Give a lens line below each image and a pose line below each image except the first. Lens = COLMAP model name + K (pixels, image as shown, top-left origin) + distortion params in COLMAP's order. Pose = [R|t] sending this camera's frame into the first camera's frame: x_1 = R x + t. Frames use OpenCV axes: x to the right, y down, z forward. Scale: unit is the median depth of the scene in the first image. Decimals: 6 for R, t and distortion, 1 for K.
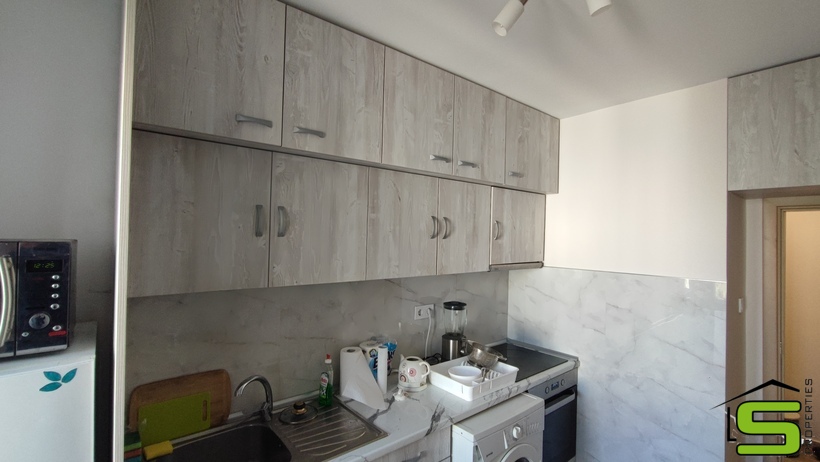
lens RADIAL K [[374.9, 0, 413.5], [0, 374.9, 233.6], [0, 0, 1]] dist [-0.016473, 0.005352]
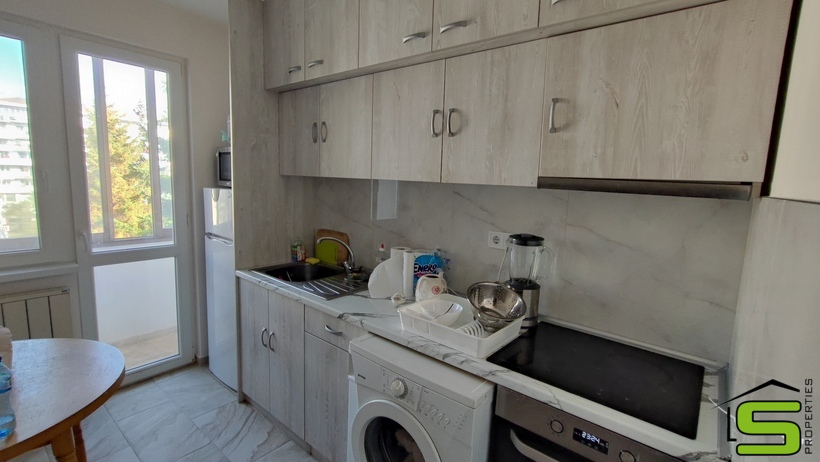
lens RADIAL K [[374.9, 0, 413.5], [0, 374.9, 225.3], [0, 0, 1]] dist [-0.016473, 0.005352]
pose [[0.177880, 0.112122, -0.977644, 0.881542], [-0.032540, 0.993615, 0.108033, 0.119488], [0.983514, 0.012596, 0.180393, 0.810591]]
